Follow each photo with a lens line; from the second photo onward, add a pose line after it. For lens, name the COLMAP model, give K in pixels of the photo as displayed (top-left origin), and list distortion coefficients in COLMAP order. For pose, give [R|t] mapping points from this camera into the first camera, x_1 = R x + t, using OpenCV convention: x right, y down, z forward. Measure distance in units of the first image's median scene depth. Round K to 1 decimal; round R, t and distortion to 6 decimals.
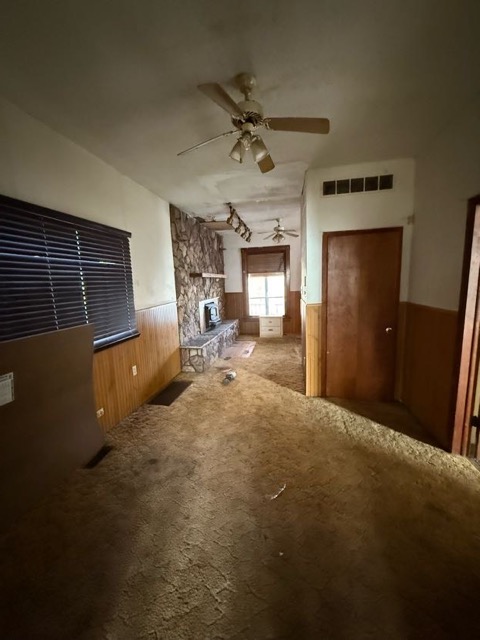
lens RADIAL K [[255.1, 0, 239.2], [0, 255.1, 319.8], [0, 0, 1]] dist [0.000536, -0.000103]
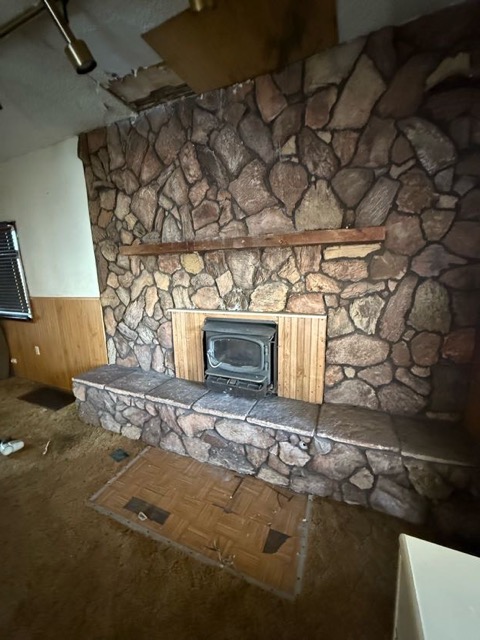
lens RADIAL K [[255.1, 0, 240.3], [0, 255.1, 318.6], [0, 0, 1]] dist [0.000536, -0.000103]
pose [[-0.205156, 0.226726, -0.952106, 0.345907], [-0.112428, 0.960900, 0.253045, -0.252842], [0.972250, 0.158957, -0.171644, 1.643290]]
